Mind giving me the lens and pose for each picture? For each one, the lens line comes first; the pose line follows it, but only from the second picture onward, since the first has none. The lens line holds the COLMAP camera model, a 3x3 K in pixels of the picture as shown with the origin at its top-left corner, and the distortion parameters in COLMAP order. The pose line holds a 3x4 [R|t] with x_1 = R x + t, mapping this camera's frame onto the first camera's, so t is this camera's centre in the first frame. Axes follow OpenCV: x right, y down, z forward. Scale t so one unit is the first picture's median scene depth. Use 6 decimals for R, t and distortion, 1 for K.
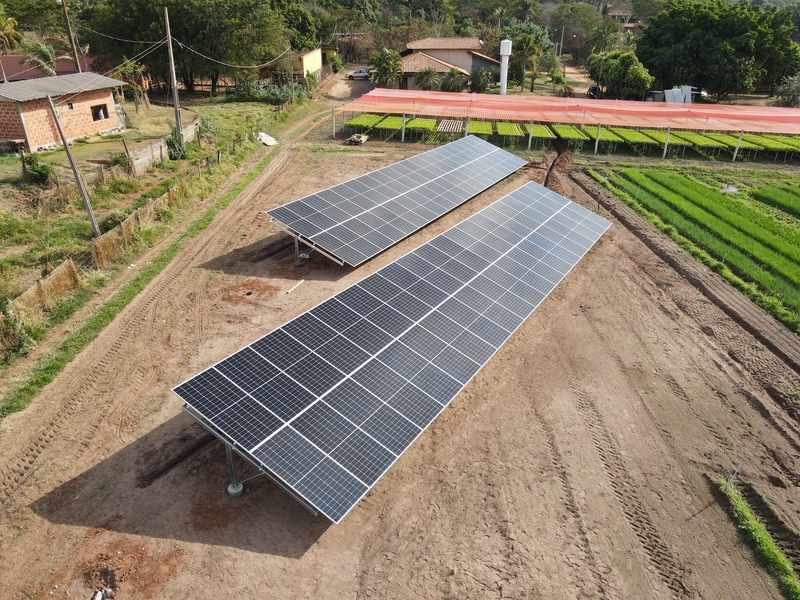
lens RADIAL K [[591.1, 0, 400.8], [0, 591.1, 302.8], [0, 0, 1]] dist [0.005780, 0.009013]
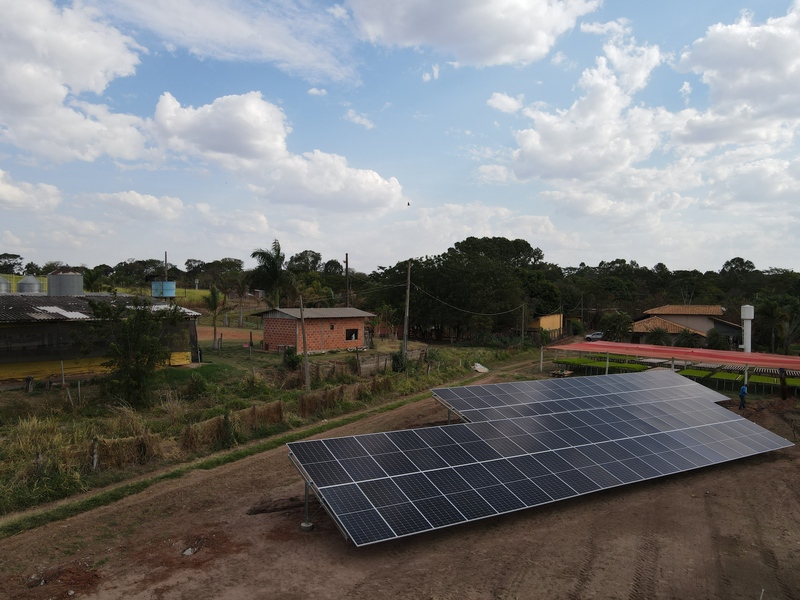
lens RADIAL K [[590.3, 0, 399.8], [0, 590.3, 312.2], [0, 0, 1]] dist [0.008004, 0.003547]
pose [[0.906453, 0.017141, -0.421959, 0.170771], [-0.193710, 0.904738, -0.379375, 0.134722], [0.375260, 0.425623, 0.823423, -0.068200]]
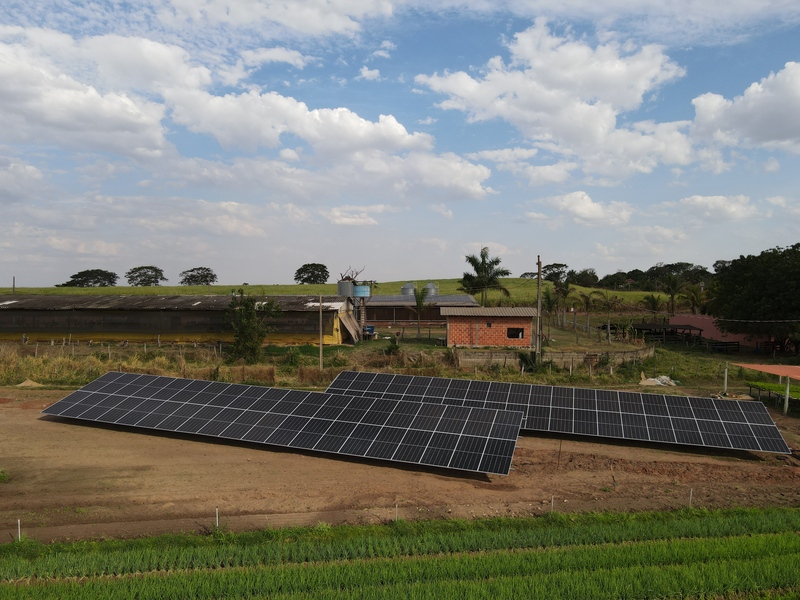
lens RADIAL K [[590.0, 0, 400.0], [0, 590.0, 300.0], [0, 0, 1]] dist [0.003949, 0.008224]
pose [[0.208863, 0.009240, -0.977901, 0.959442], [-0.443310, 0.892209, -0.086253, -0.188945], [0.871695, 0.451528, 0.190446, 0.581896]]
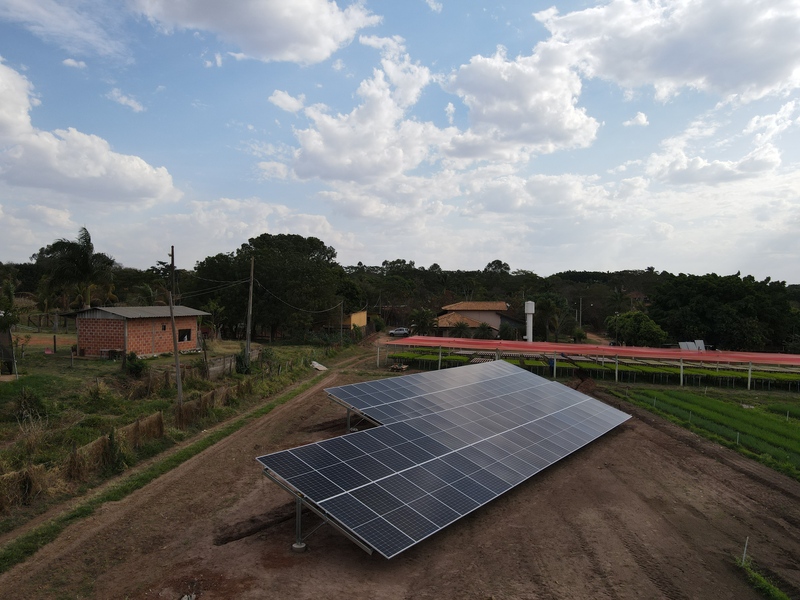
lens RADIAL K [[590.0, 0, 400.0], [0, 590.0, 300.0], [0, 0, 1]] dist [0.003949, 0.008224]
pose [[0.998197, 0.005395, -0.059772, -0.006986], [-0.031058, 0.898652, -0.437562, 0.149292], [0.051353, 0.438630, 0.897199, -0.089639]]
